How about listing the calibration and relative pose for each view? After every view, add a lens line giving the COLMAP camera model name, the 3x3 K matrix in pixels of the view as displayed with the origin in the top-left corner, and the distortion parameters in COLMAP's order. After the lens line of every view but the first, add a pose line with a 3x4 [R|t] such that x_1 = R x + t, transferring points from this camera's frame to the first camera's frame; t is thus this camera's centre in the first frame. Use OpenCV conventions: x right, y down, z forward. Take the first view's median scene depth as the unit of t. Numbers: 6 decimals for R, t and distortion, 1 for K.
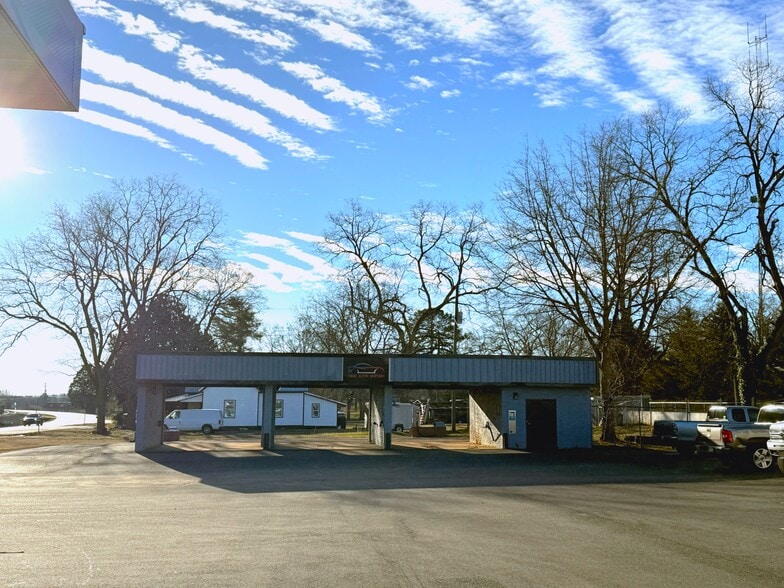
lens RADIAL K [[852.2, 0, 392.0], [0, 852.2, 294.0], [0, 0, 1]] dist [0.012036, 0.011638]
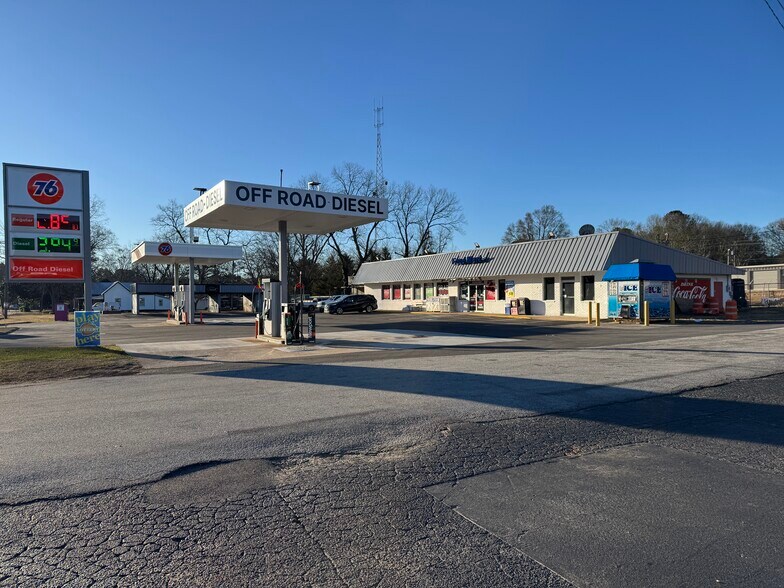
lens RADIAL K [[542.6, 0, 391.9], [0, 542.6, 301.2], [0, 0, 1]] dist [0.102841, -0.120629]
pose [[0.921878, -0.014454, 0.387211, -0.090339], [-0.037549, 0.991268, 0.126400, -0.067665], [-0.385657, -0.131065, 0.913286, -0.522831]]
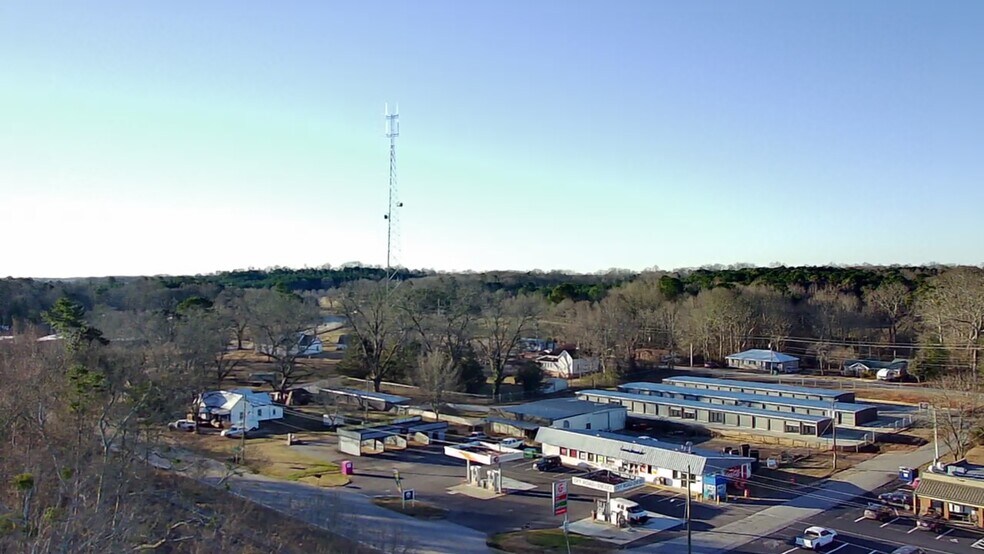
lens RADIAL K [[858.0, 0, 474.2], [0, 858.0, 277.0], [0, 0, 1]] dist [-0.000600, 0.001826]
pose [[0.831122, -0.008293, 0.556028, -0.918046], [-0.063461, 0.991942, 0.109652, -0.505540], [-0.552456, -0.126421, 0.823899, -1.161557]]
